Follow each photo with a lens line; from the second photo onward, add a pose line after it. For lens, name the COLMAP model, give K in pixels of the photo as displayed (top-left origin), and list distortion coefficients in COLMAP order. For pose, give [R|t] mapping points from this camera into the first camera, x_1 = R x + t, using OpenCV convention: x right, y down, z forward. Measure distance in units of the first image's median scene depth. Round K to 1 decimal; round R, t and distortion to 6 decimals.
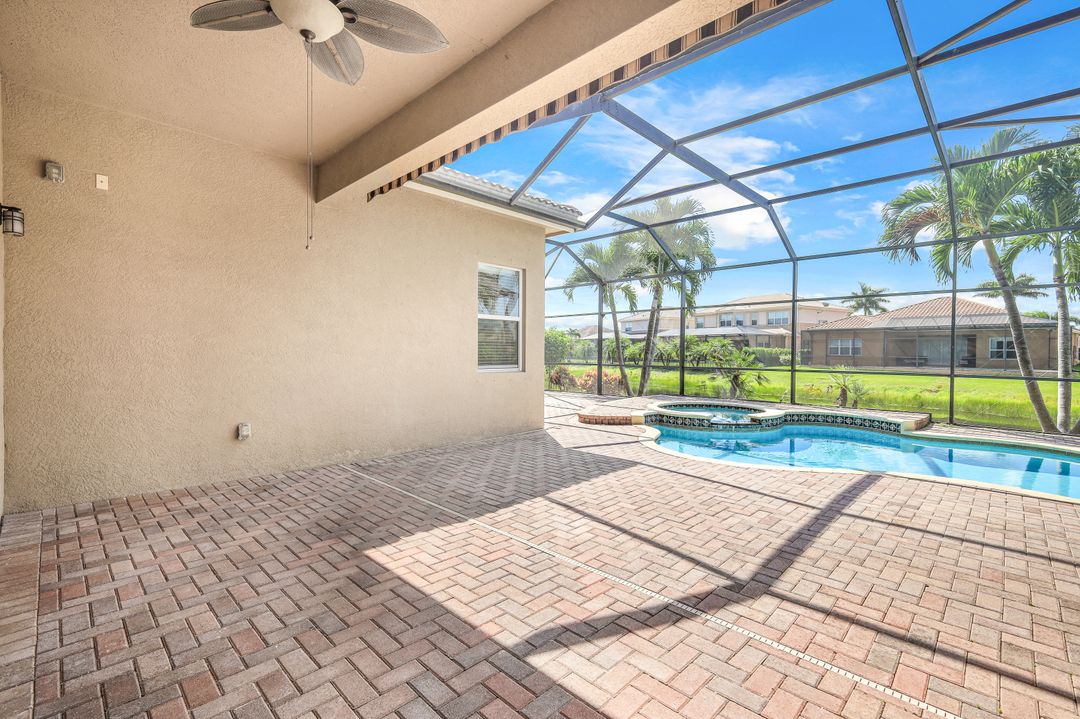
lens RADIAL K [[469.1, 0, 541.1], [0, 469.1, 354.5], [0, 0, 1]] dist [0.004169, -0.000208]
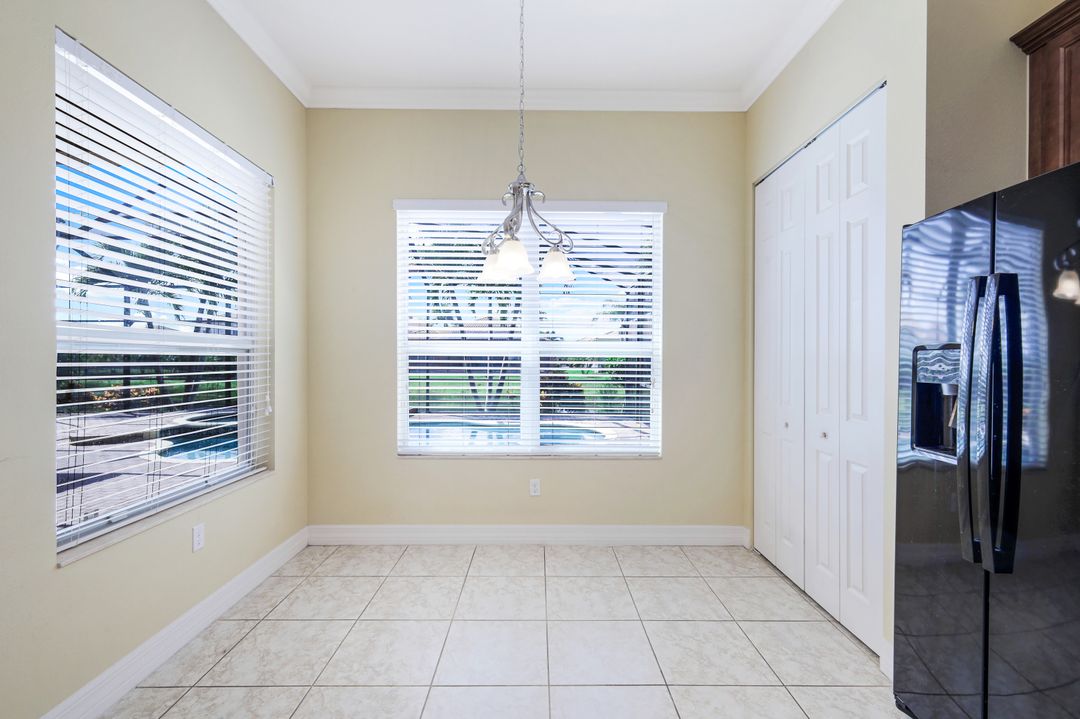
lens RADIAL K [[473.6, 0, 539.7], [0, 473.6, 359.6], [0, 0, 1]] dist [0.002691, -0.000447]
pose [[0.713430, -0.009442, 0.700663, 0.081179], [0.011184, 0.999935, 0.002087, -0.014262], [-0.700637, 0.006348, 0.713489, -0.280409]]
